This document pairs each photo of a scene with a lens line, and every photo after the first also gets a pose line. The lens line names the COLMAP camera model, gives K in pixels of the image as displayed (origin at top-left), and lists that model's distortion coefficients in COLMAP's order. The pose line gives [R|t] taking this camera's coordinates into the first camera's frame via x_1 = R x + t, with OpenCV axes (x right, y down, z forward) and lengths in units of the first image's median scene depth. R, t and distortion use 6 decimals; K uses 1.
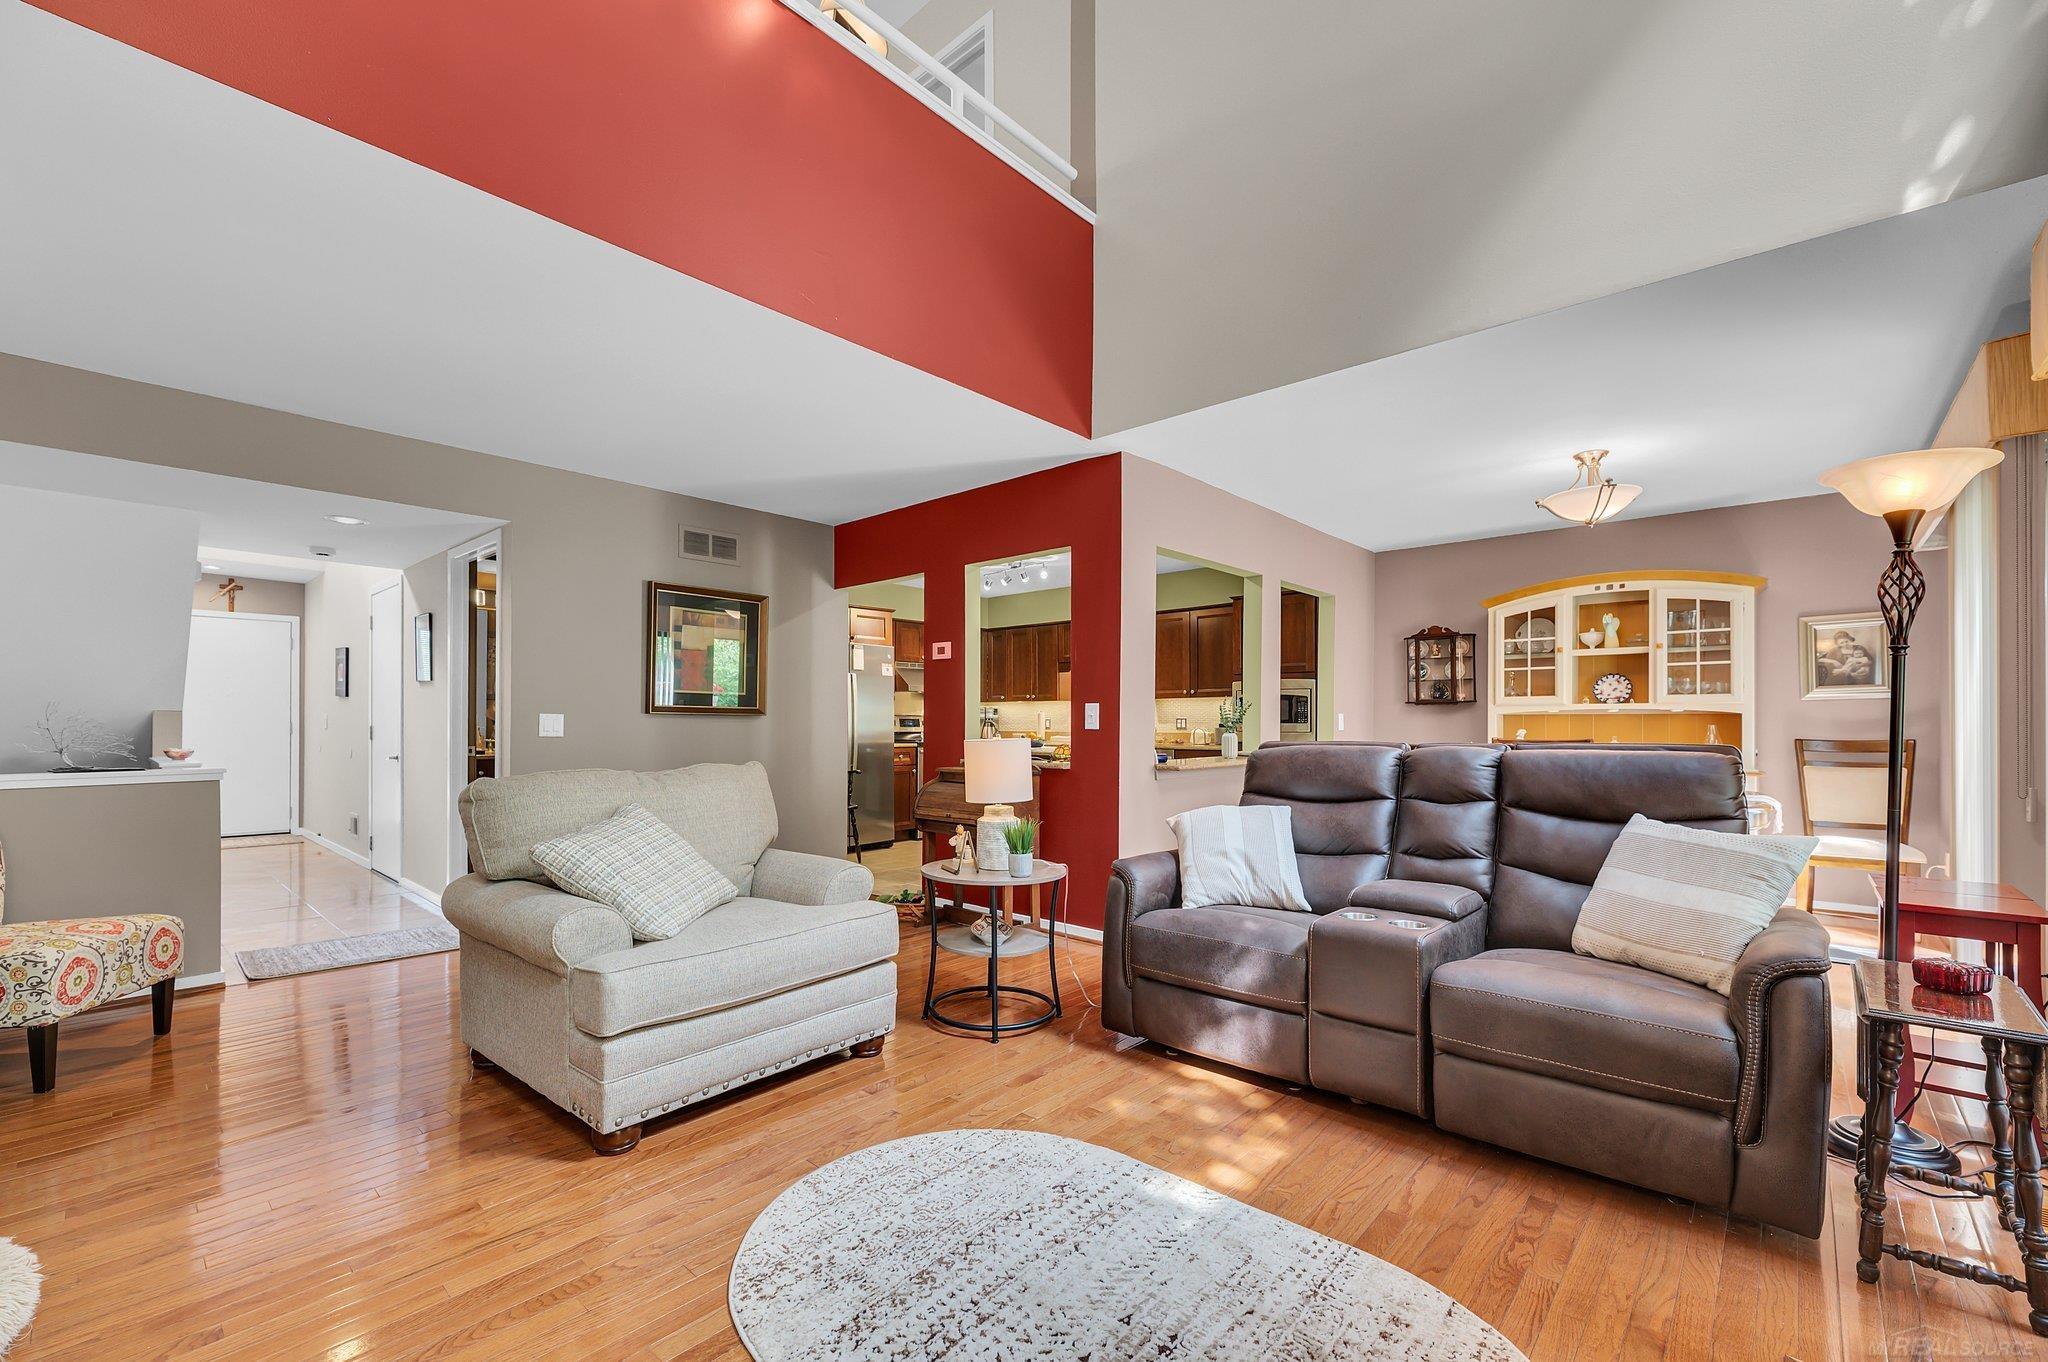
lens RADIAL K [[850.5, 0, 1025.7], [0, 850.5, 722.7], [0, 0, 1]] dist [0.000134, 0.000011]
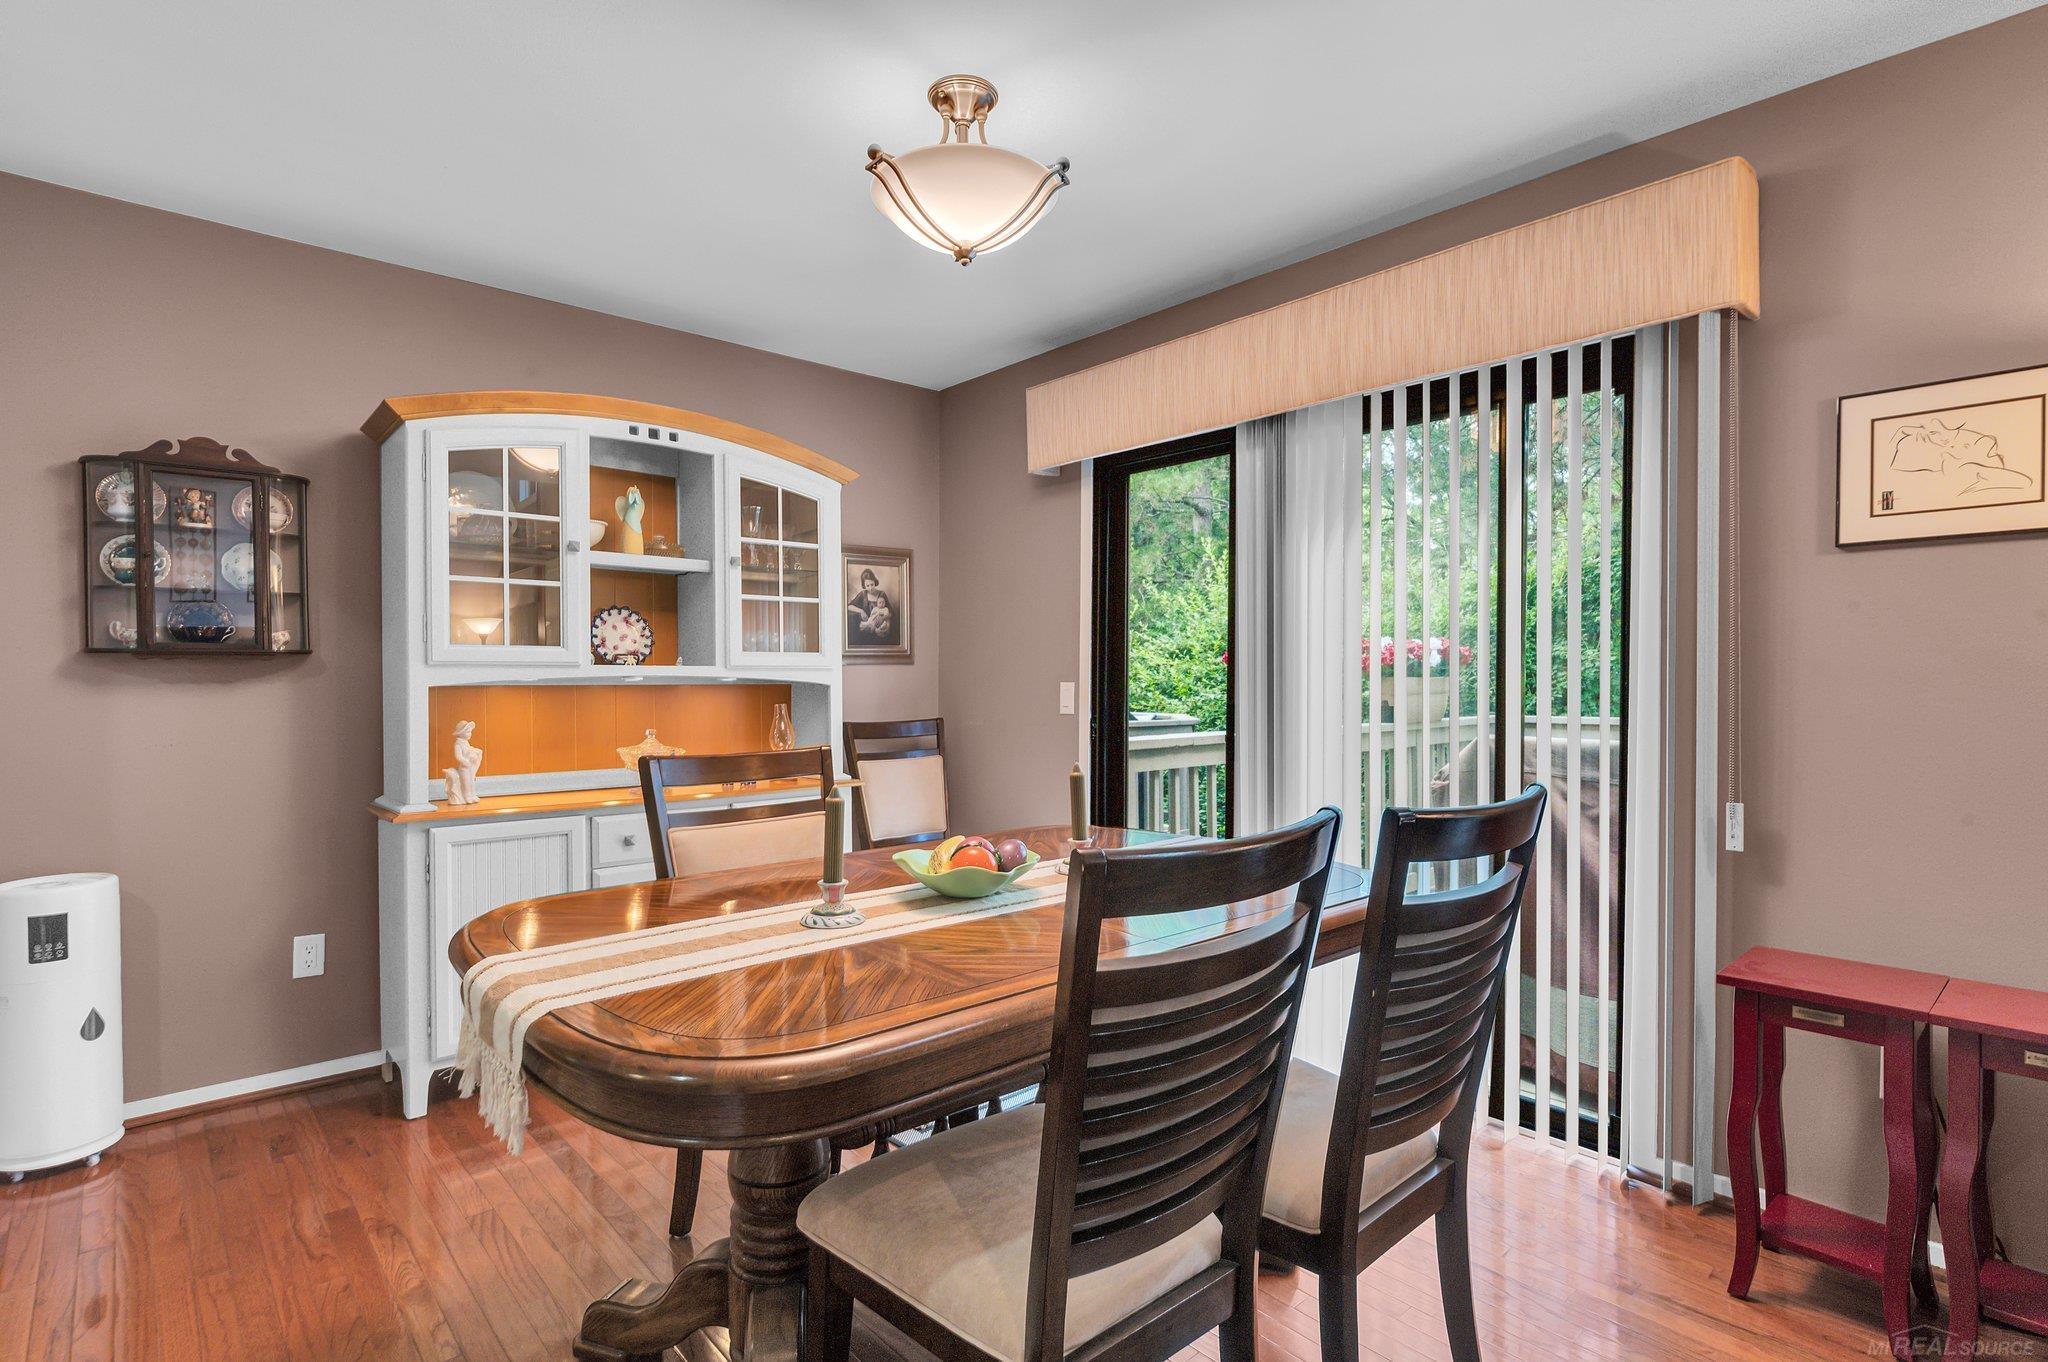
lens RADIAL K [[1003.1, 0, 1024.0], [0, 1003.1, 681.0], [0, 0, 1]] dist [-0.000586, -0.000159]
pose [[0.103834, -0.008224, 0.994561, 0.118943], [-0.002763, 0.999960, 0.008558, -0.019093], [-0.994591, -0.003637, 0.103807, 0.710256]]
